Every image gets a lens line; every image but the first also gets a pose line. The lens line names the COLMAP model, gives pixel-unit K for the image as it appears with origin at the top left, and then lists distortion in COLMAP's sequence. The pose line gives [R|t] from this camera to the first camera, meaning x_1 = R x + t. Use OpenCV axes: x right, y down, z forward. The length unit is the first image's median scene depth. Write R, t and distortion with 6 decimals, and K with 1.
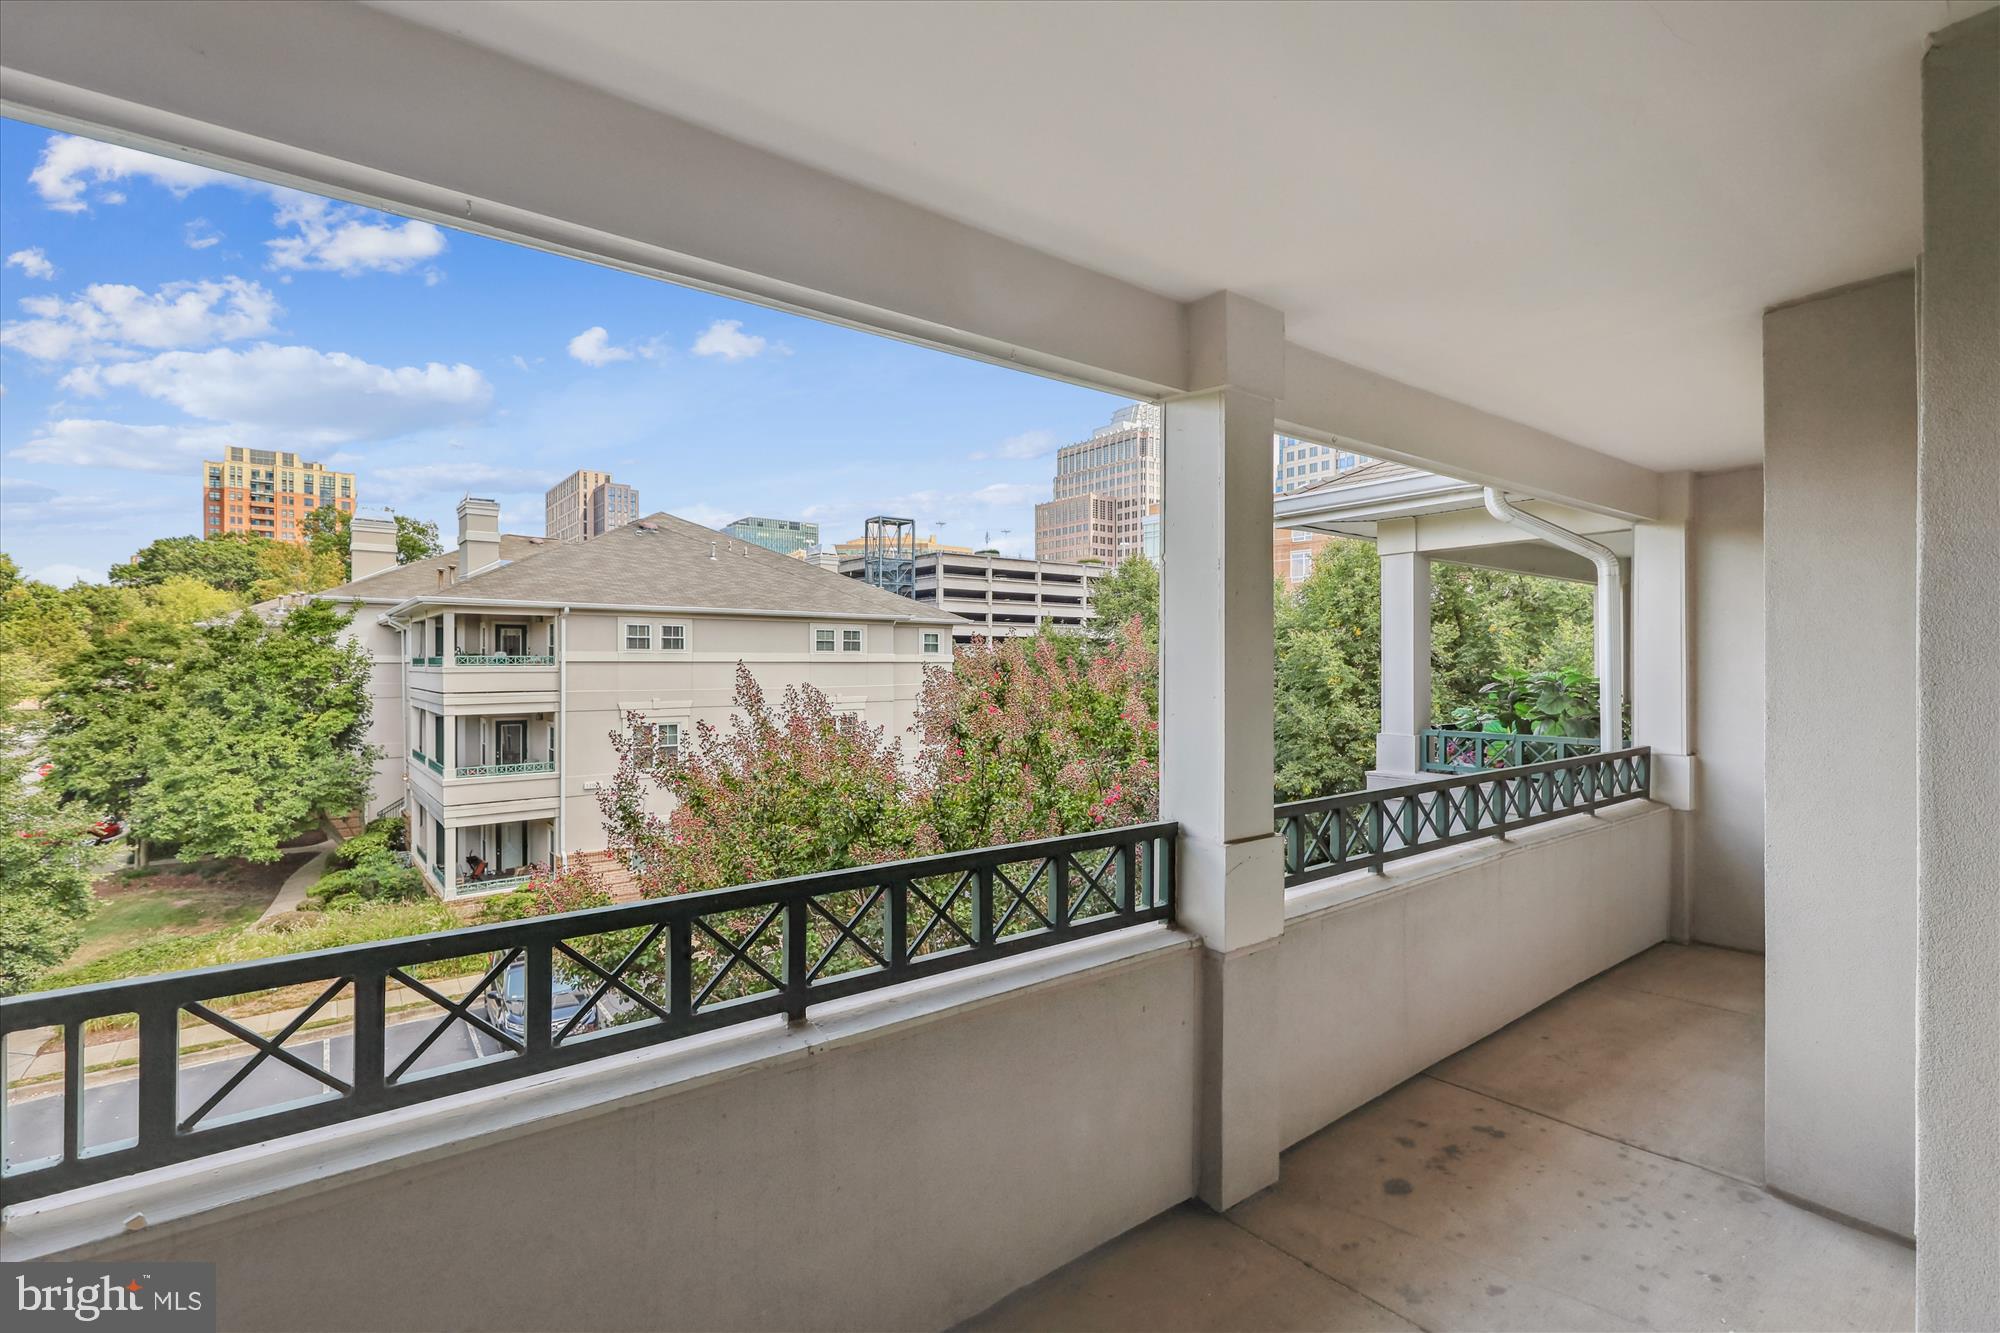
lens RADIAL K [[954.5, 0, 1003.0], [0, 954.5, 663.7], [0, 0, 1]] dist [0.000432, -0.000655]
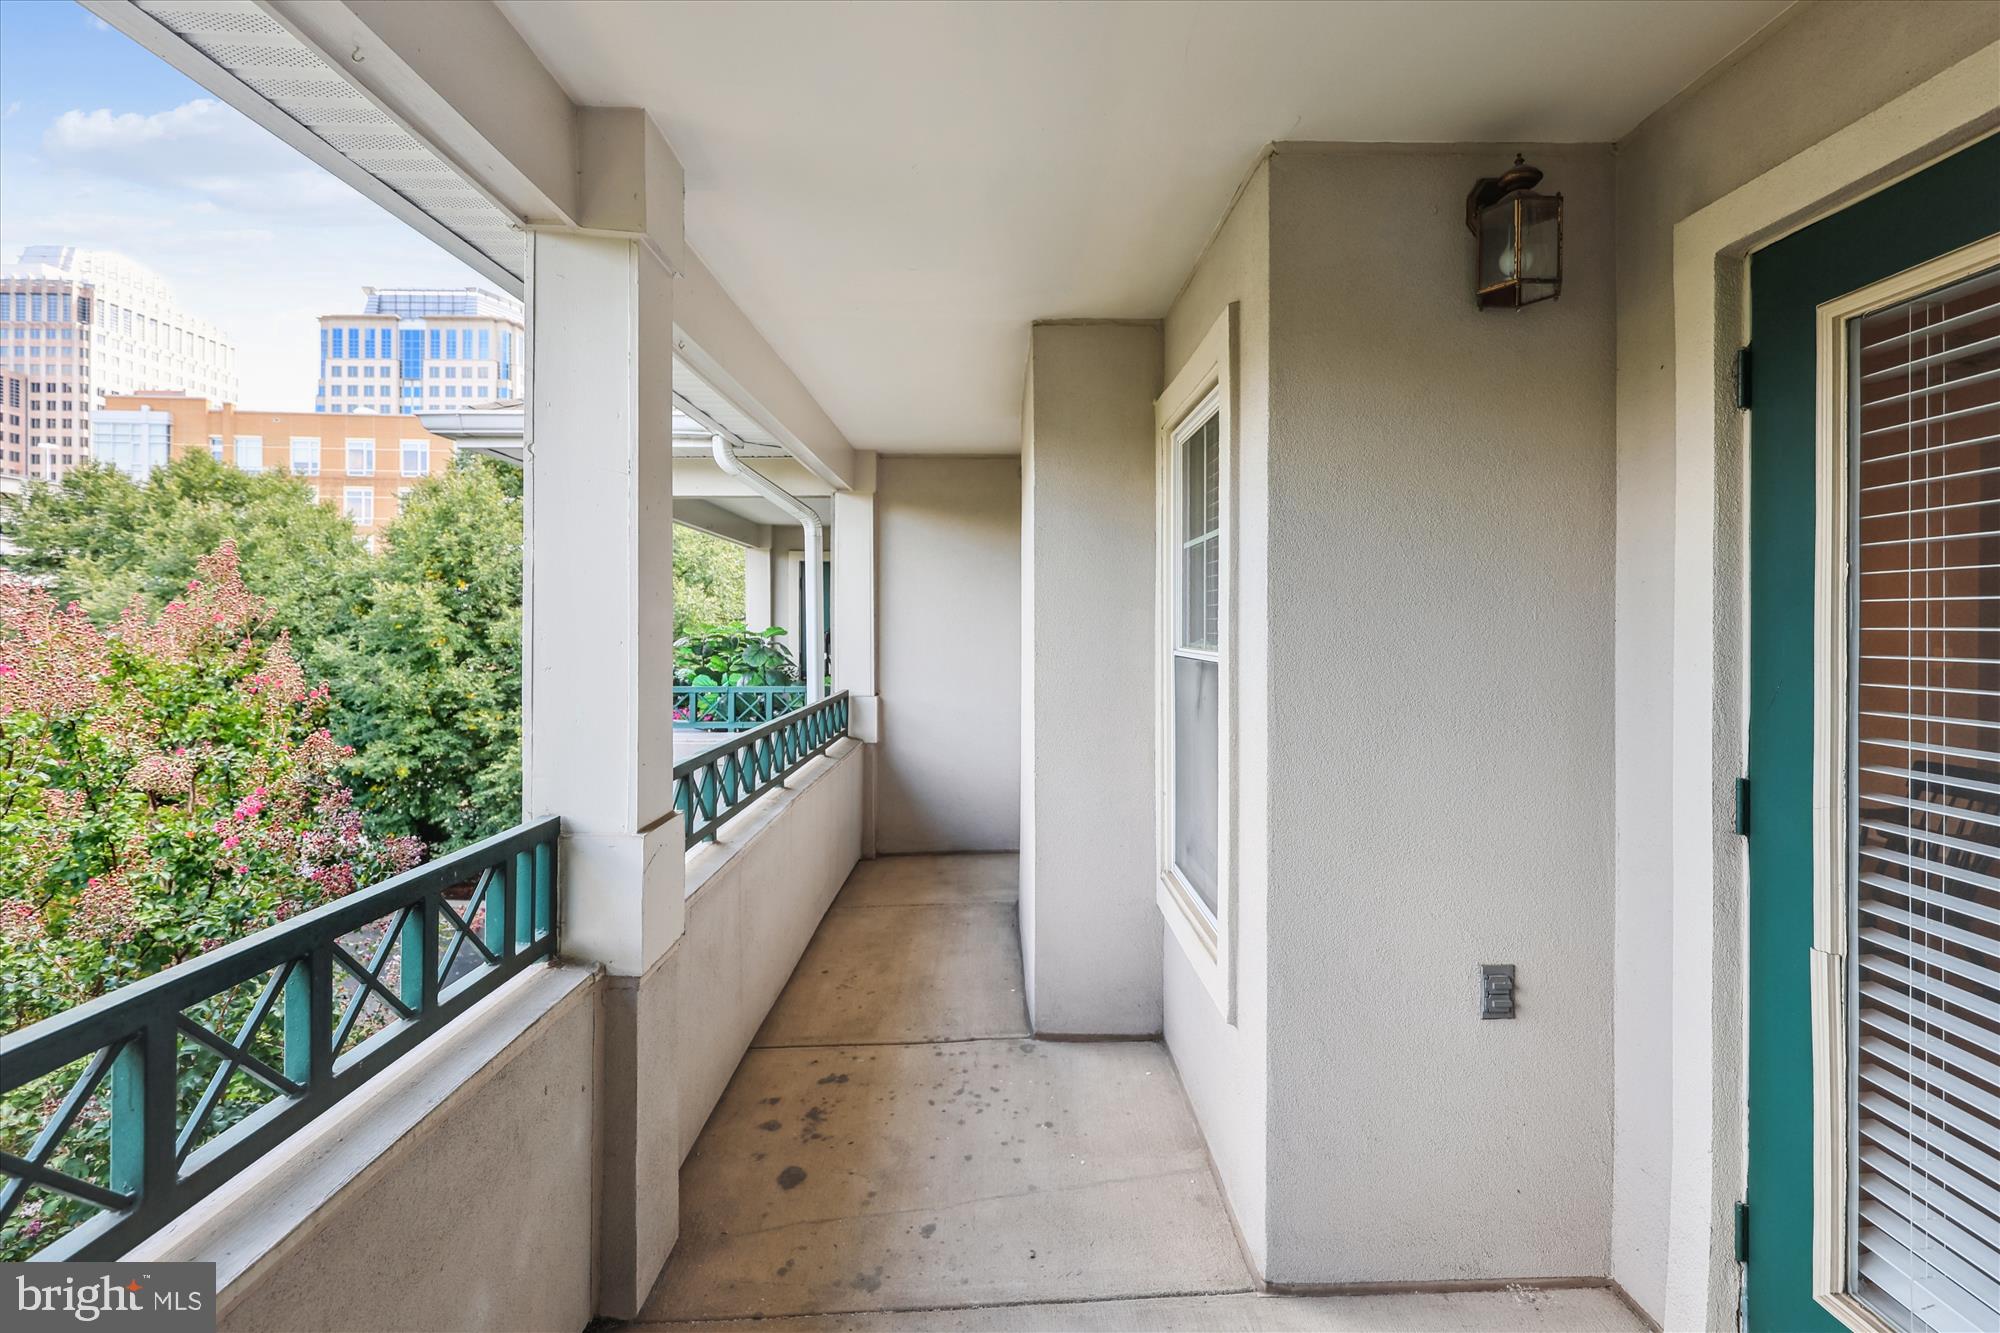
lens RADIAL K [[954.5, 0, 1061.8], [0, 954.5, 628.1], [0, 0, 1]] dist [0.000432, -0.000655]
pose [[0.572022, -0.001395, 0.820237, -0.104853], [-0.000565, 0.999998, 0.002094, 0.011449], [-0.820238, -0.001661, 0.572020, 0.148620]]
